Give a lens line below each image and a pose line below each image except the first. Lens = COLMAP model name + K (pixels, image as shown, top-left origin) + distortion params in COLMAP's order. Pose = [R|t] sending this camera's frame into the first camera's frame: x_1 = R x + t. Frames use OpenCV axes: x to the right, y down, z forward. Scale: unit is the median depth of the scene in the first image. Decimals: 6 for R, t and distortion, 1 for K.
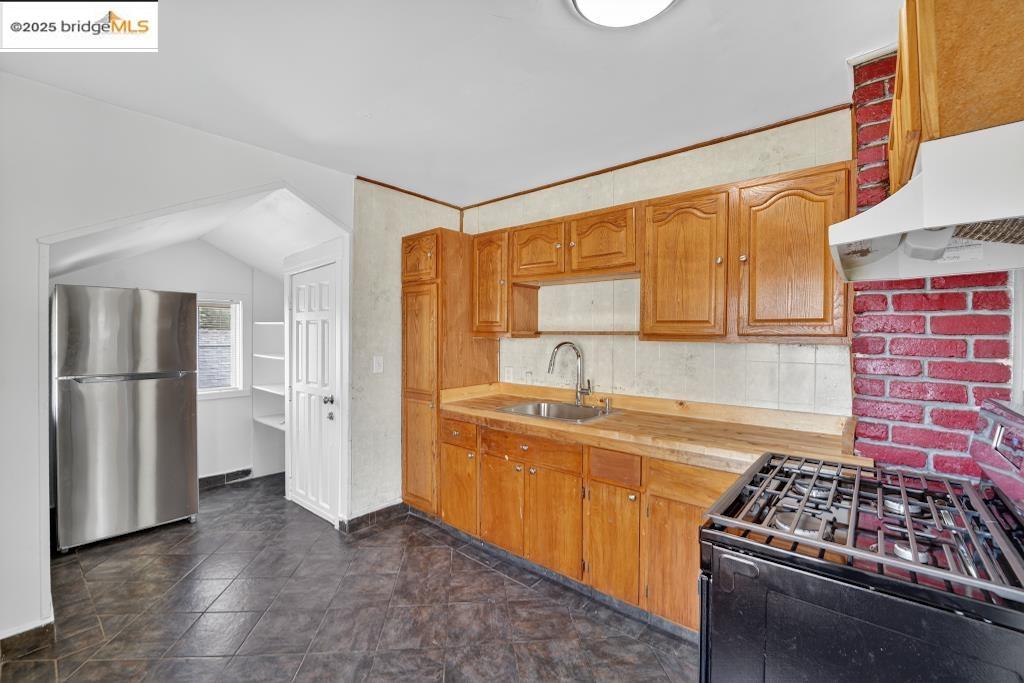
lens RADIAL K [[423.4, 0, 506.1], [0, 423.4, 337.6], [0, 0, 1]] dist [-0.015959, -0.000604]
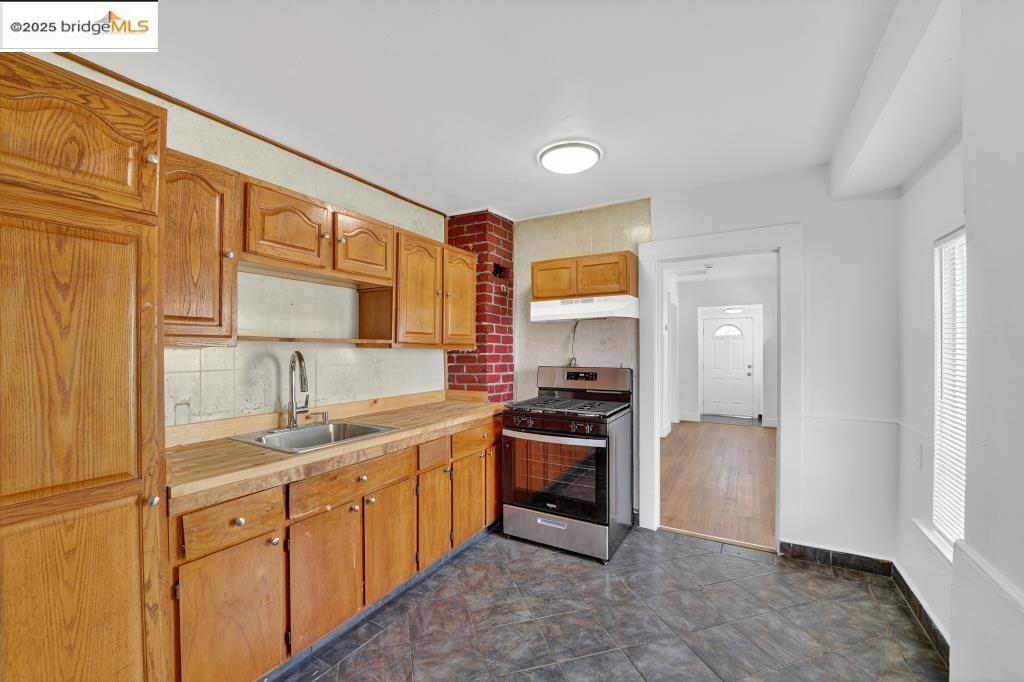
lens RADIAL K [[423.4, 0, 502.1], [0, 423.4, 343.7], [0, 0, 1]] dist [-0.015959, -0.000604]
pose [[-0.178631, 0.003047, 0.983911, -0.876570], [0.003528, 0.999991, -0.002456, -0.000588], [-0.983910, 0.003032, -0.178640, 0.935707]]
